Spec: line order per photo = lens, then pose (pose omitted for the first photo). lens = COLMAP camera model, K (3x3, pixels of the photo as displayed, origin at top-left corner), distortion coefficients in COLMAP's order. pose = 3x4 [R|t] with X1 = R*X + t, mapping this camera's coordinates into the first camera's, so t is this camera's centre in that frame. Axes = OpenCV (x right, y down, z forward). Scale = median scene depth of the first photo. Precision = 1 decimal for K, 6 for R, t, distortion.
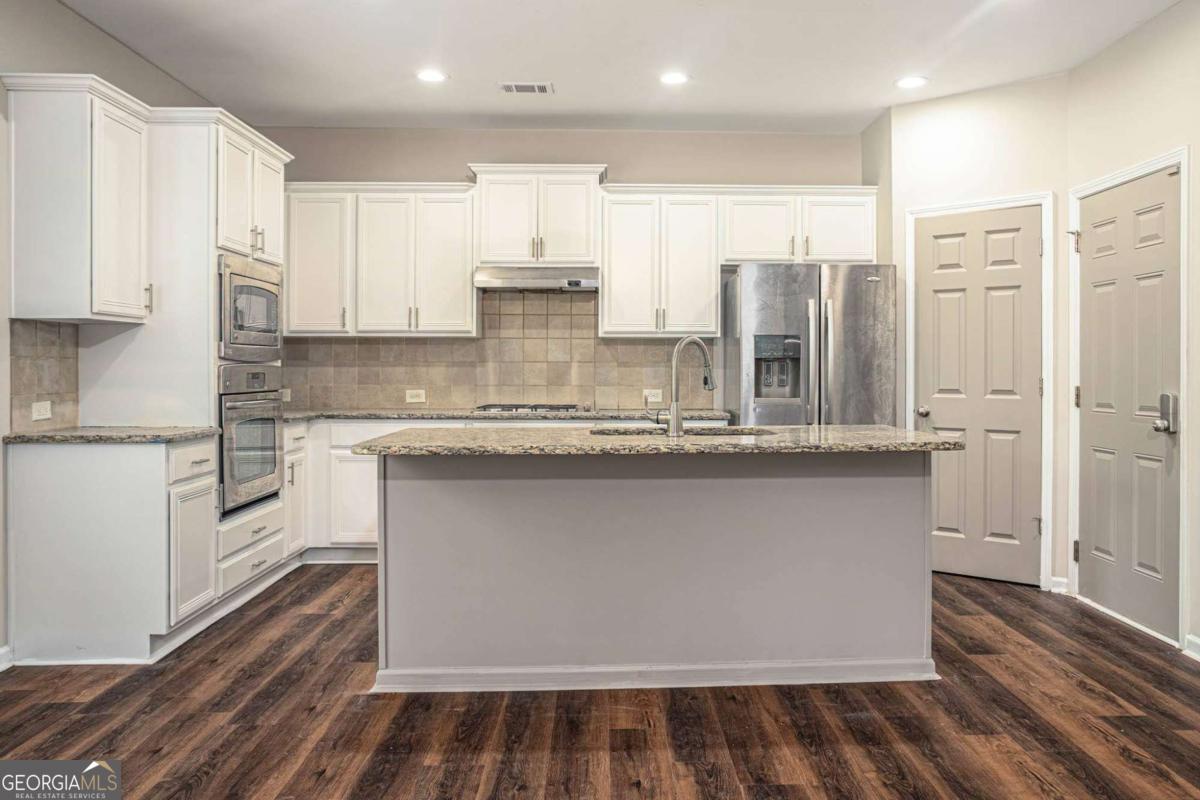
lens RADIAL K [[918.3, 0, 627.0], [0, 918.3, 368.1], [0, 0, 1]] dist [-0.034436, 0.004590]
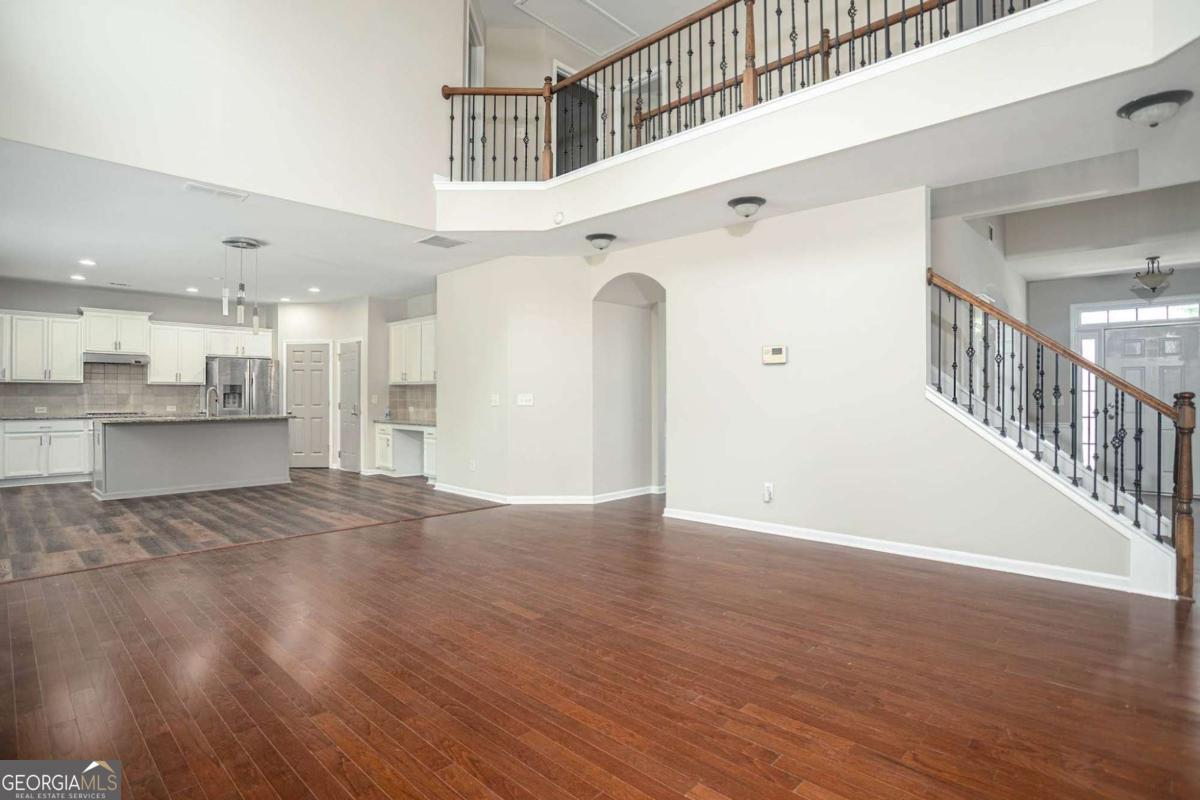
lens RADIAL K [[609.3, 0, 597.6], [0, 609.3, 393.7], [0, 0, 1]] dist [-0.074225, 0.039163]
pose [[0.714517, 0.003372, 0.699610, -0.278501], [0.000248, 0.999987, -0.005073, -0.000418], [-0.699618, 0.003799, 0.714507, -0.948090]]
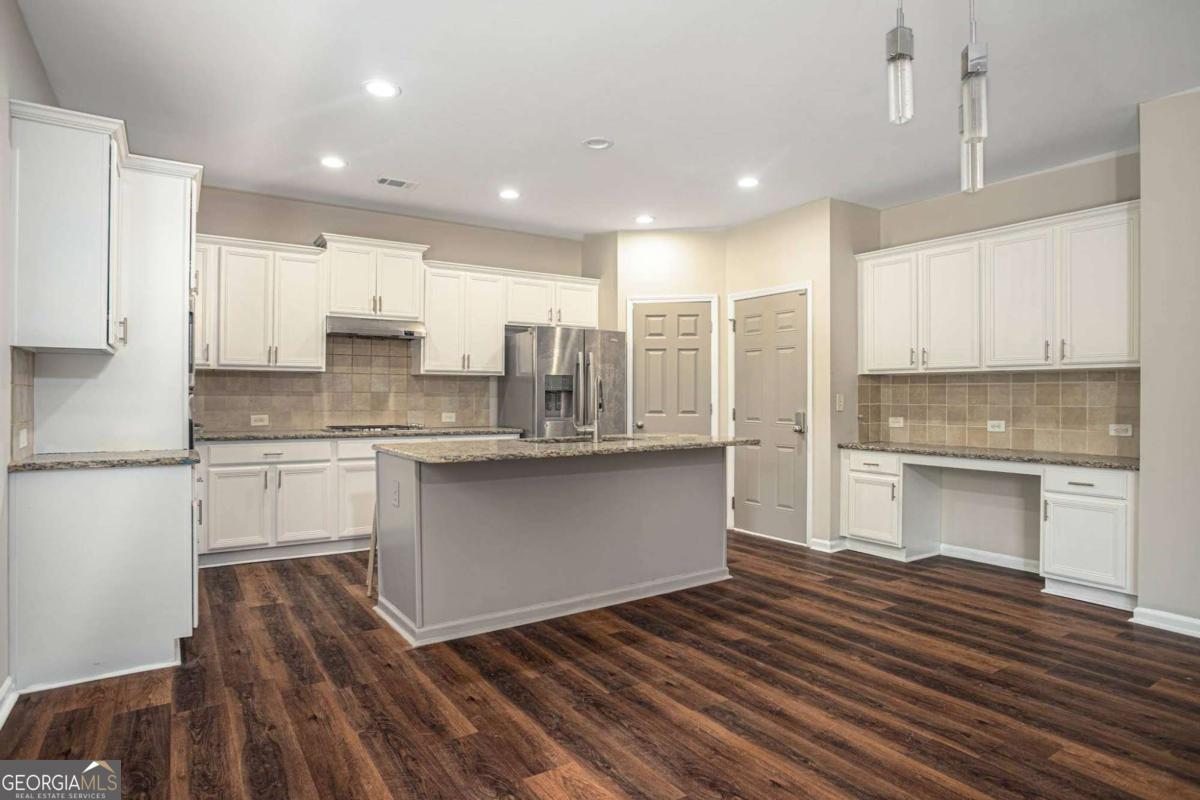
lens RADIAL K [[673.9, 0, 617.8], [0, 673.9, 395.0], [0, 0, 1]] dist [-0.037240, 0.001649]
pose [[0.846307, 0.003686, 0.532683, -0.317313], [-0.002150, 0.999992, -0.003504, -0.000395], [-0.532692, 0.001821, 0.846307, 0.020592]]
